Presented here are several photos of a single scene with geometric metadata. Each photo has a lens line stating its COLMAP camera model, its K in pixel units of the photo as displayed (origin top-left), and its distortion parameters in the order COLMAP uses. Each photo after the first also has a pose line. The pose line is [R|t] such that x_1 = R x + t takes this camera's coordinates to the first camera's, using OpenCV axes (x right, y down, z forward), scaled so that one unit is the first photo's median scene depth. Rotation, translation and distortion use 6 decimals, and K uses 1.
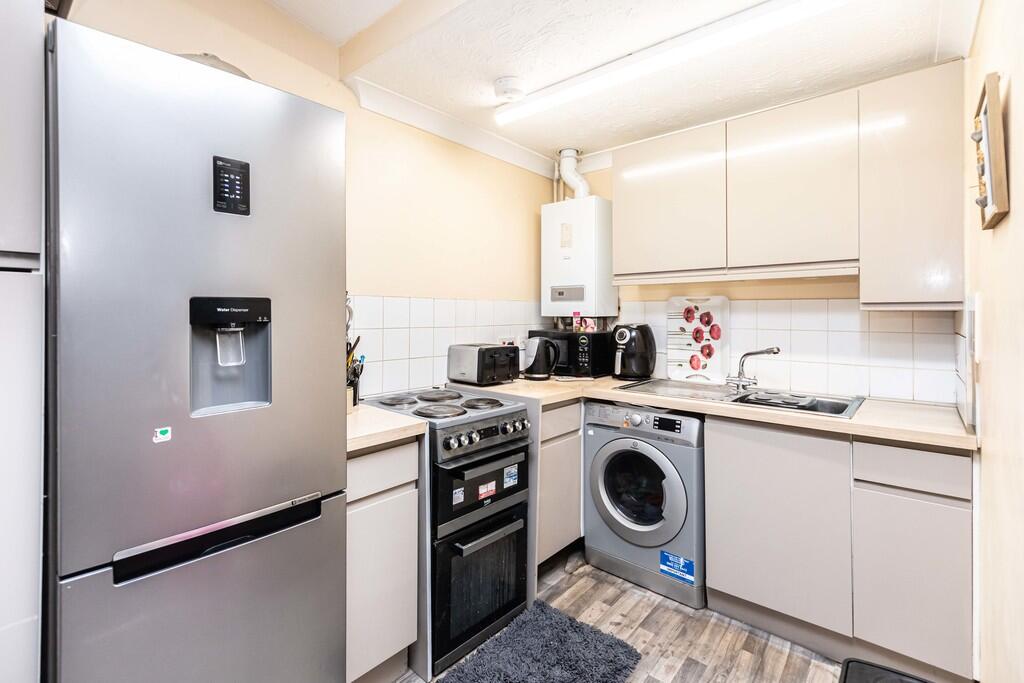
lens RADIAL K [[464.9, 0, 513.7], [0, 464.9, 311.5], [0, 0, 1]] dist [-0.000162, -0.000112]
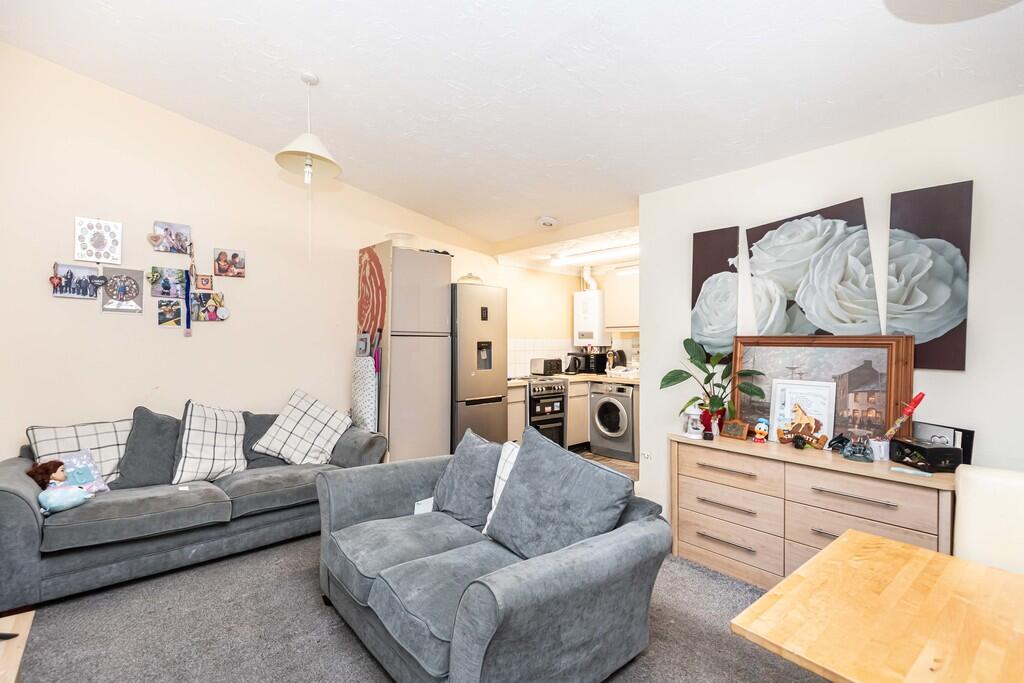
lens RADIAL K [[455.2, 0, 509.5], [0, 455.2, 343.6], [0, 0, 1]] dist [0.000241, -0.000072]
pose [[0.990794, -0.000681, -0.135376, 0.068062], [0.001469, 0.999983, 0.005726, -0.017274], [0.135369, -0.005872, 0.990778, -1.410862]]
